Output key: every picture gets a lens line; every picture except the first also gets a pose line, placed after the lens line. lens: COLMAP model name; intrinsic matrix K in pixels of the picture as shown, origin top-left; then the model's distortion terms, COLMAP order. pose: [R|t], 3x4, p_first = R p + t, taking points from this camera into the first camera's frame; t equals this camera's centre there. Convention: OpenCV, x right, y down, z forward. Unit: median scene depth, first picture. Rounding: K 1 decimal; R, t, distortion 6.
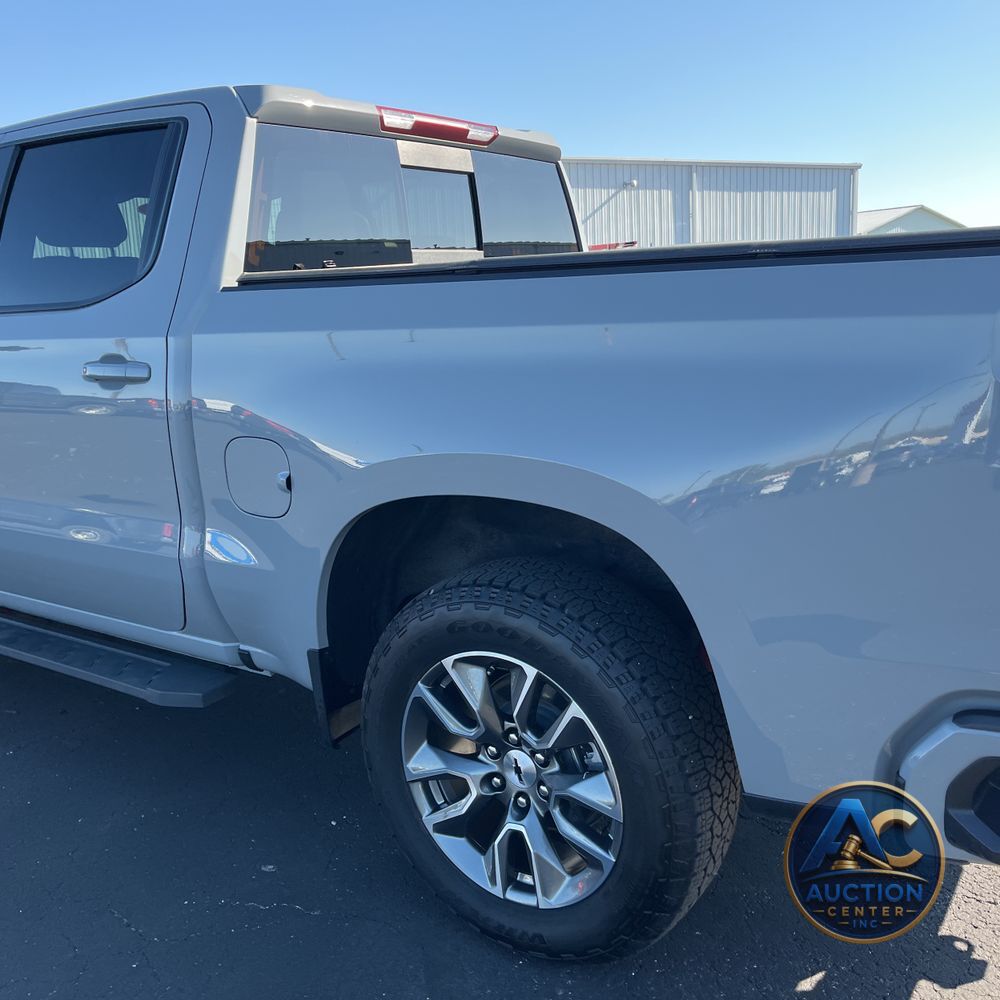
lens RADIAL K [[1012.2, 0, 505.6], [0, 1012.2, 492.2], [0, 0, 1]] dist [0.010159, 0.009709]
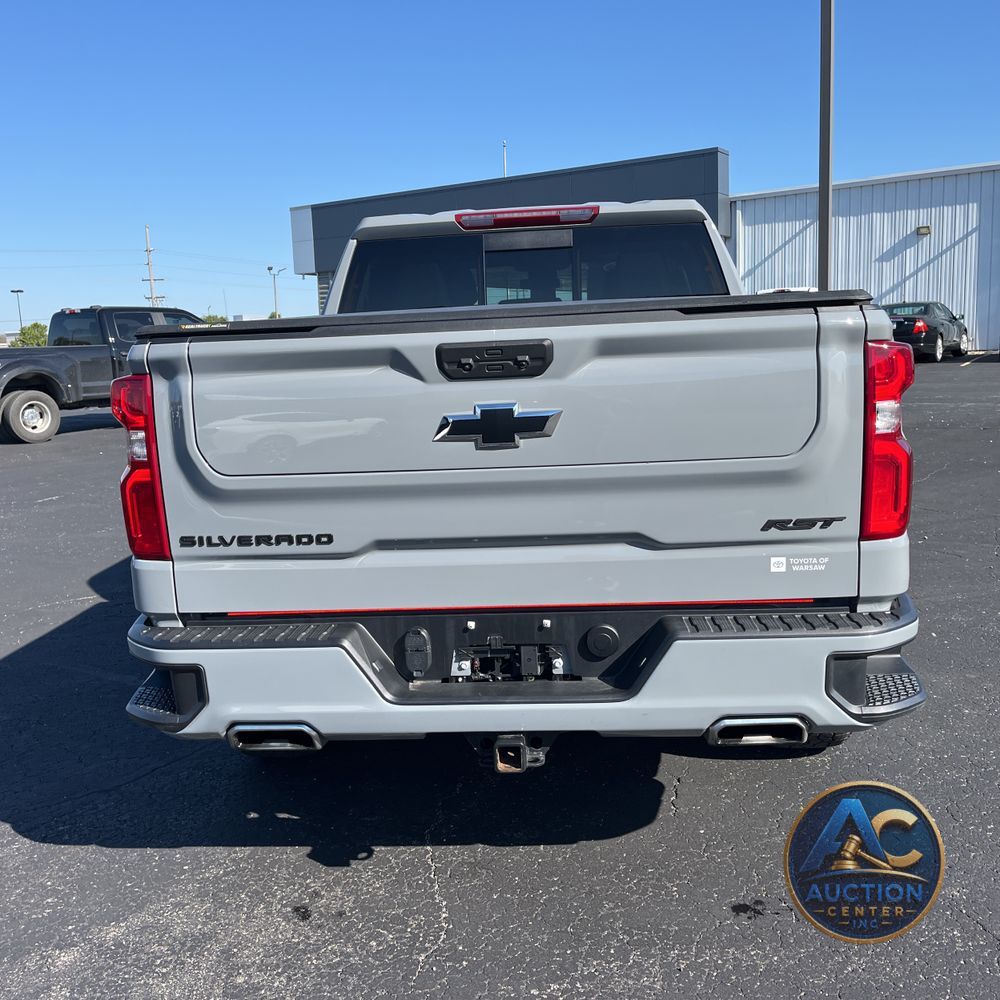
lens RADIAL K [[1006.8, 0, 495.8], [0, 1006.8, 502.8], [0, 0, 1]] dist [0.071098, -0.079074]
pose [[0.502207, 0.153183, -0.851071, 1.201741], [-0.151646, 0.984535, 0.087720, -0.108278], [0.851347, 0.085008, 0.517670, 0.328000]]
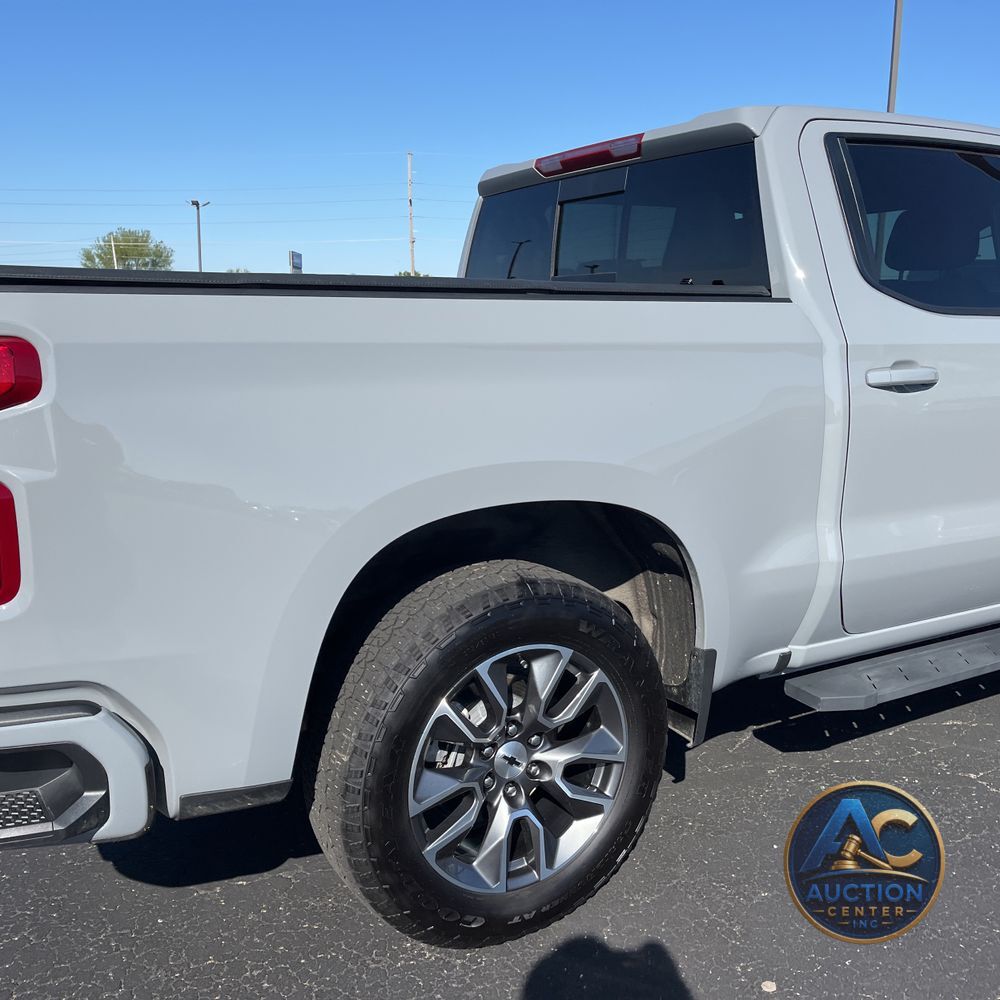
lens RADIAL K [[1013.3, 0, 500.0], [0, 1013.3, 500.0], [0, 0, 1]] dist [0.011638, 0.009860]
pose [[-0.425402, 0.199283, -0.882791, 1.044071], [-0.164240, 0.942257, 0.291852, -0.343303], [0.889977, 0.269144, -0.368108, 1.513857]]
